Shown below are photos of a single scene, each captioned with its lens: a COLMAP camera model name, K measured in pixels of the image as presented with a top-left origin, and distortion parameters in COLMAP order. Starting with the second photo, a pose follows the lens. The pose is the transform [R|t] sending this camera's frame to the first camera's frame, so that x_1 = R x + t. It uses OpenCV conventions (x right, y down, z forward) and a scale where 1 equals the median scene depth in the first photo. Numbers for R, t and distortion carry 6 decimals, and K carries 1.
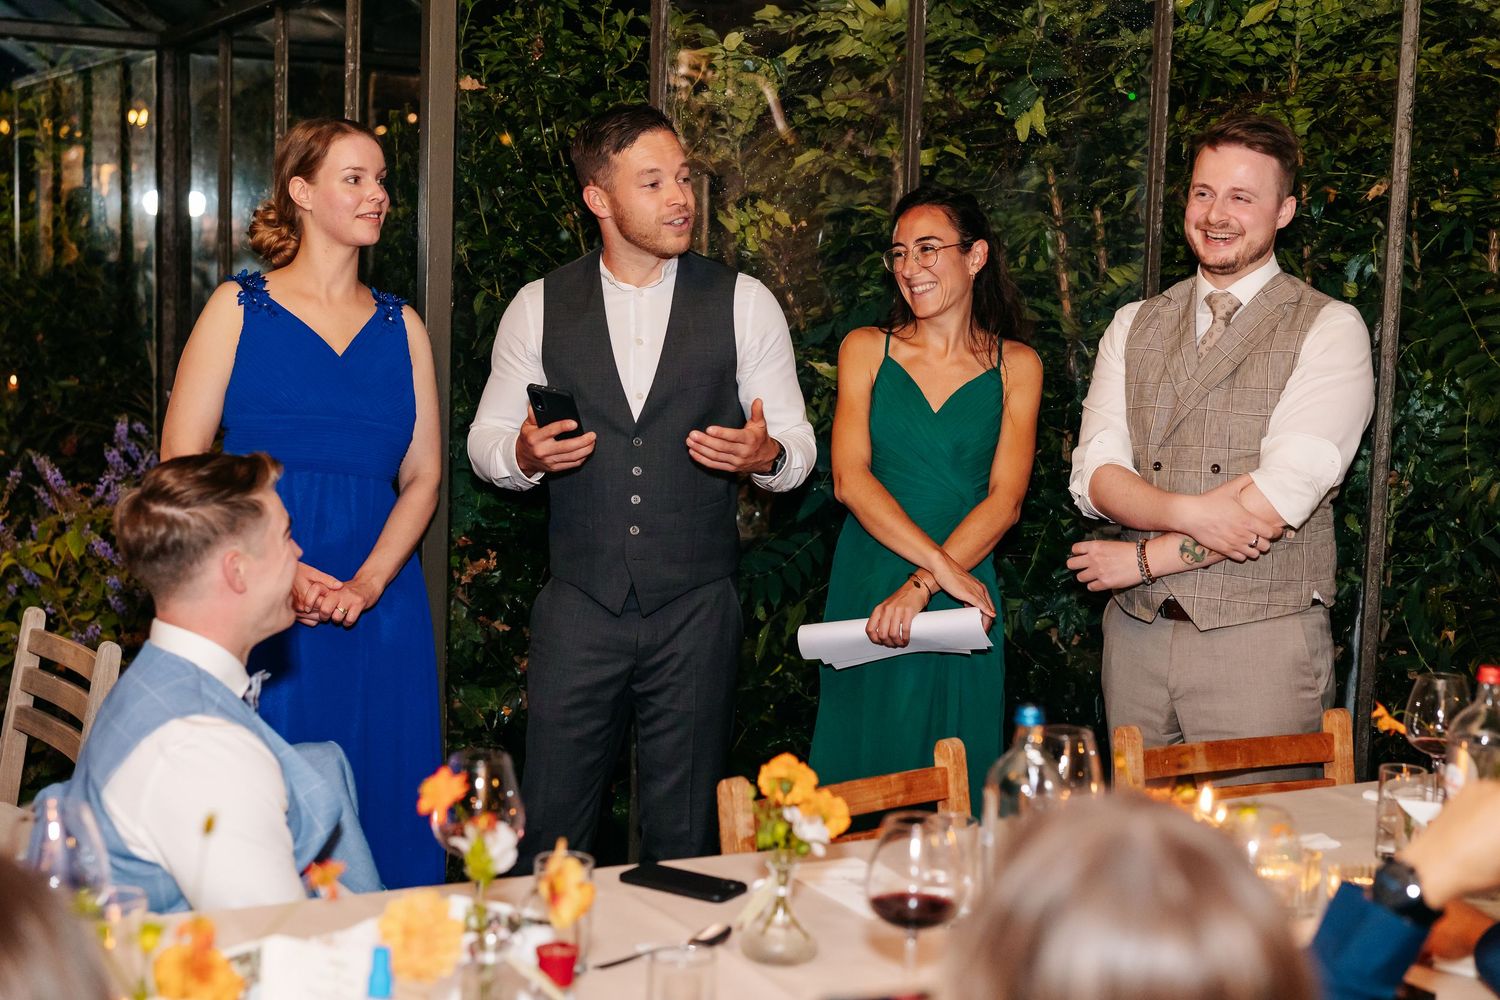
lens RADIAL K [[2109.3, 0, 751.0], [0, 2109.3, 498.3], [0, 0, 1]] dist [0.029535, 0.000000]
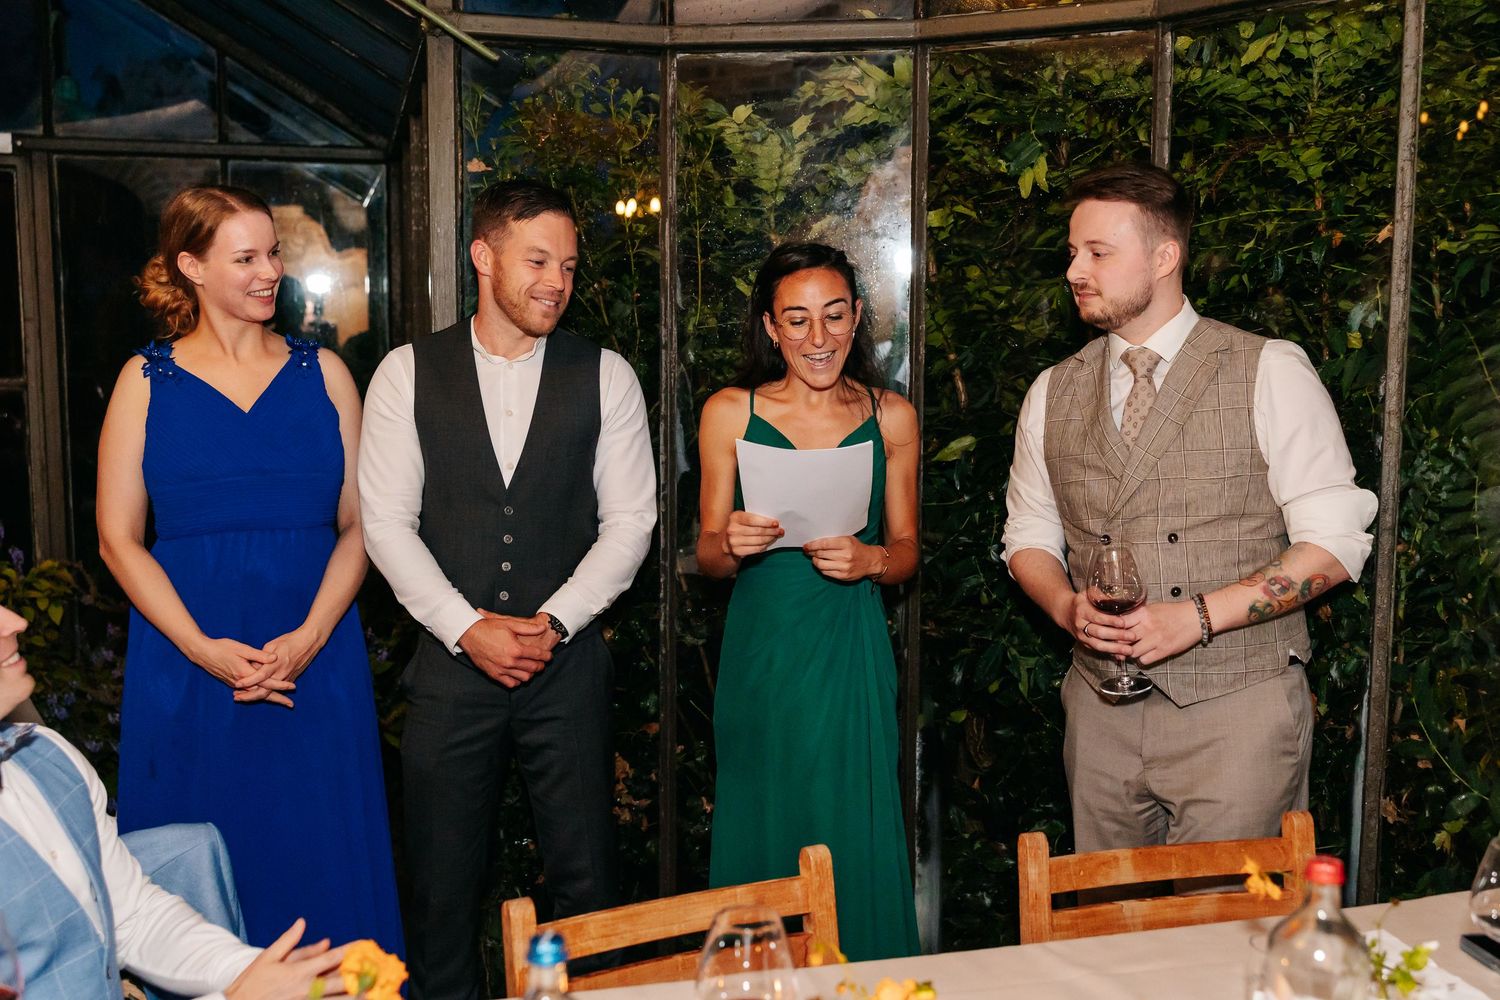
lens RADIAL K [[1530.3, 0, 748.5], [0, 1530.3, 497.7], [0, 0, 1]] dist [-0.000074, 0.000000]
pose [[0.963984, 0.006515, -0.265882, 0.207105], [-0.008118, 0.999955, -0.004933, -0.024760], [0.265838, 0.006914, 0.963993, 0.288793]]
